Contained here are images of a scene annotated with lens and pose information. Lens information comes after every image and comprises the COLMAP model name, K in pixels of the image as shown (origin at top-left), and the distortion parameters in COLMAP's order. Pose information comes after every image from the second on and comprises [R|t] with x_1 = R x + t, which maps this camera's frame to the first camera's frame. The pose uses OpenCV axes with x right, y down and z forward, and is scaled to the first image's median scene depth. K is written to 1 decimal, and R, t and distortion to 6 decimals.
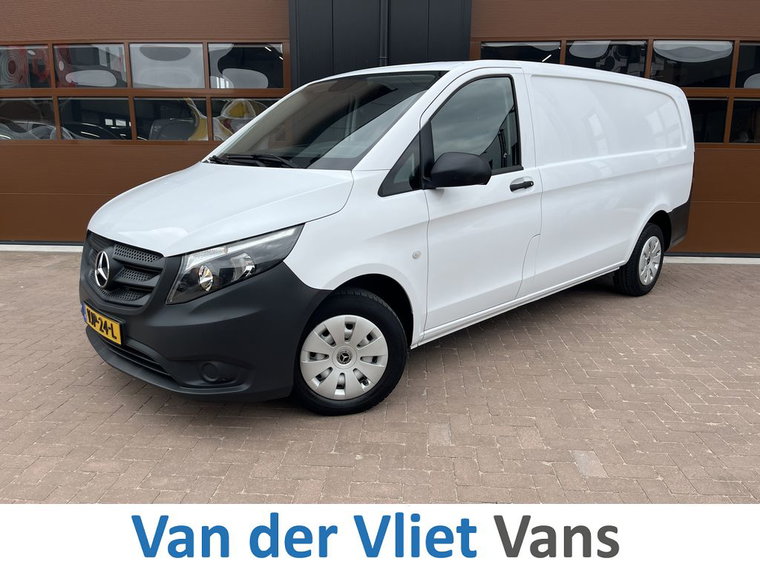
lens RADIAL K [[576.1, 0, 379.0], [0, 576.1, 282.2], [0, 0, 1]] dist [0.066575, -0.094345]
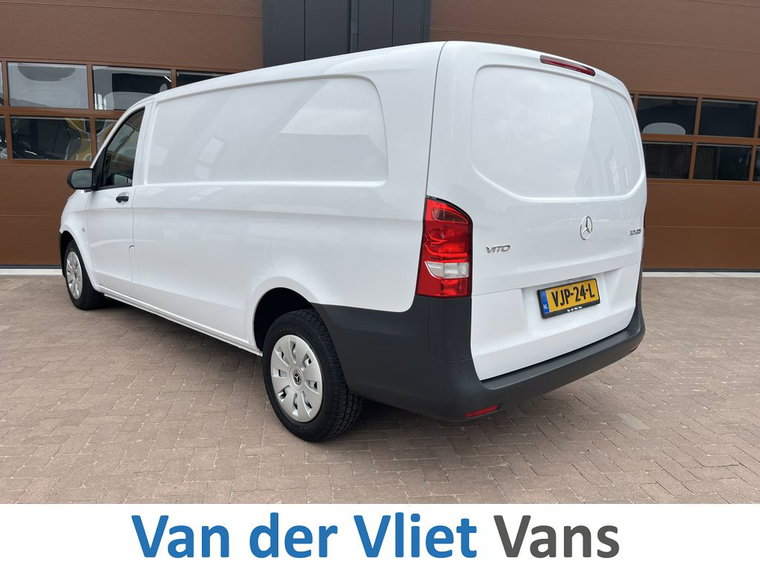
lens RADIAL K [[576.1, 0, 376.5], [0, 576.1, 285.8], [0, 0, 1]] dist [0.066575, -0.094345]
pose [[0.976648, -0.018025, 0.214086, -0.322962], [0.025830, 0.999098, -0.033719, 0.024455], [-0.213285, 0.038461, 0.976233, -0.114418]]
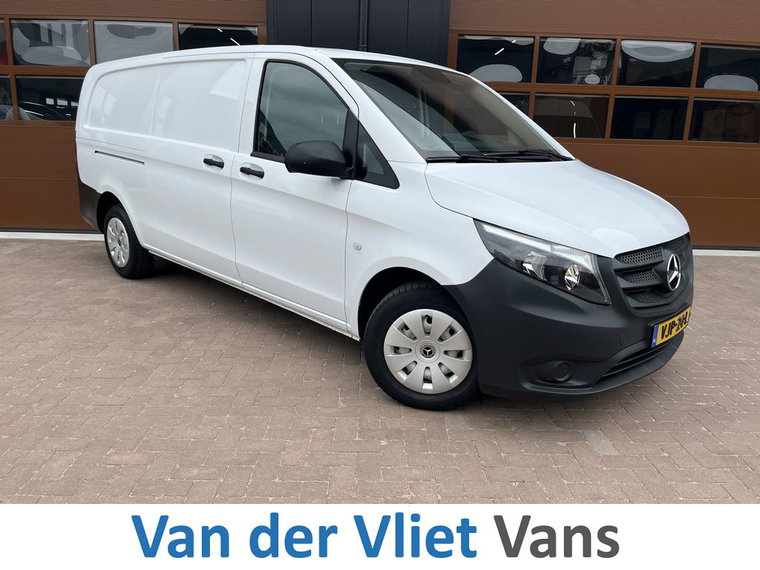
lens RADIAL K [[576.1, 0, 385.4], [0, 576.1, 285.8], [0, 0, 1]] dist [0.066575, -0.094345]
pose [[0.995049, -0.000321, 0.099384, -0.090846], [-0.002084, 0.999708, 0.024086, 0.000316], [-0.099363, -0.024174, 0.994758, -0.007096]]
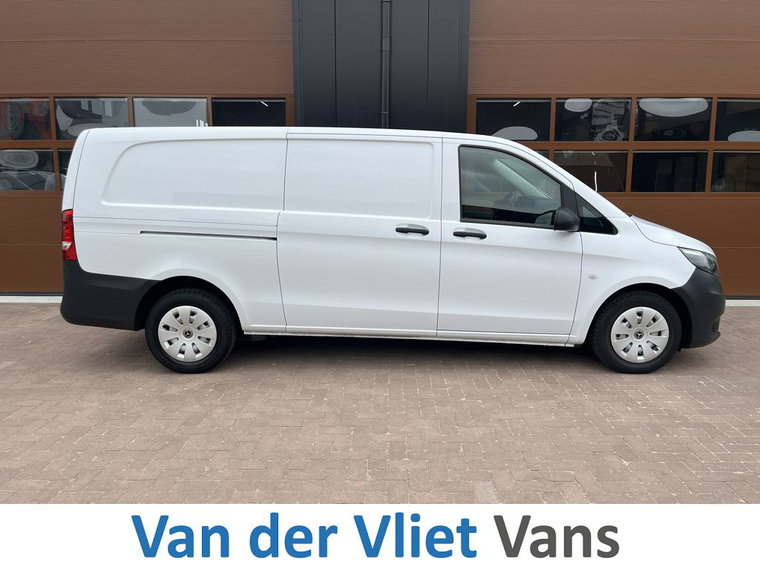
lens RADIAL K [[576.1, 0, 385.2], [0, 576.1, 278.6], [0, 0, 1]] dist [0.066575, -0.094345]
pose [[0.998375, -0.012060, 0.055690, -0.092165], [0.015834, 0.997571, -0.067837, -0.034570], [-0.054737, 0.068609, 0.996141, -0.025942]]
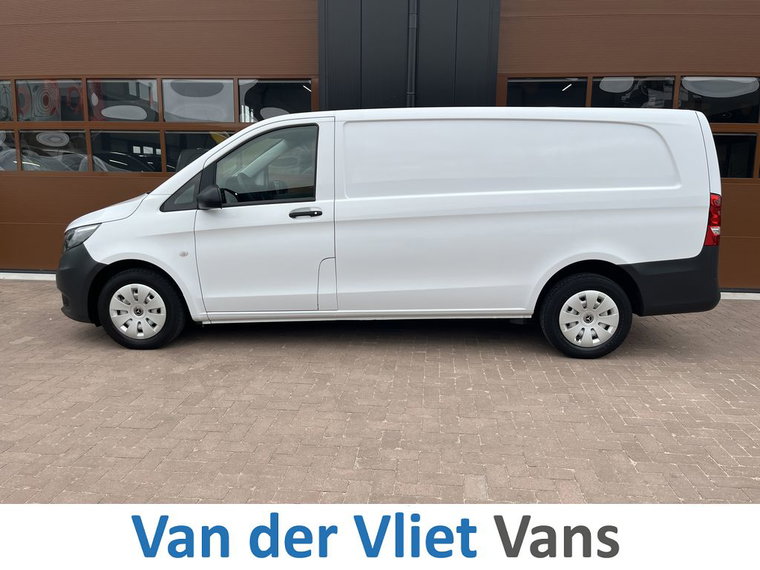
lens RADIAL K [[576.1, 0, 385.7], [0, 576.1, 279.1], [0, 0, 1]] dist [0.066575, -0.094345]
pose [[0.999747, 0.008352, -0.020905, -0.021398], [-0.009310, 0.998889, -0.046187, -0.028680], [0.020496, 0.046370, 0.998714, 0.008772]]
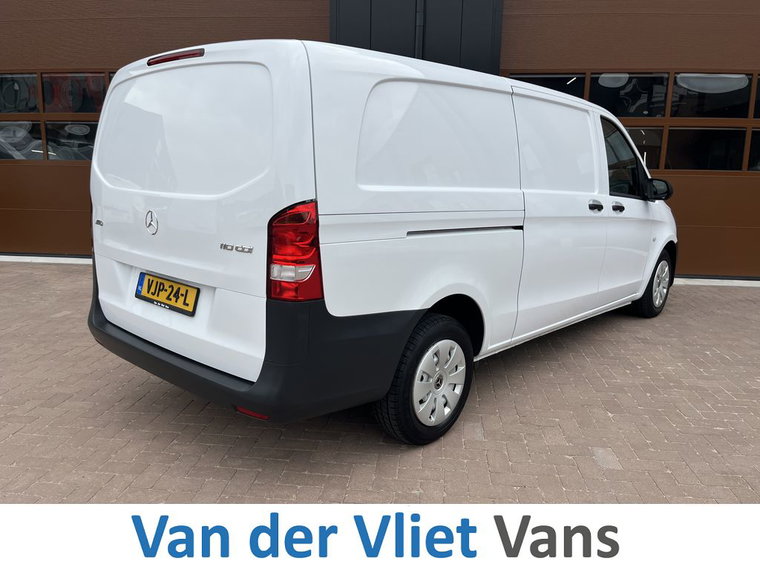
lens RADIAL K [[576.1, 0, 382.6], [0, 576.1, 289.6], [0, 0, 1]] dist [0.066575, -0.094345]
pose [[0.999433, 0.016575, -0.029318, -0.032481], [-0.017110, 0.999690, -0.018090, 0.007224], [0.029009, 0.018581, 0.999406, -0.104975]]
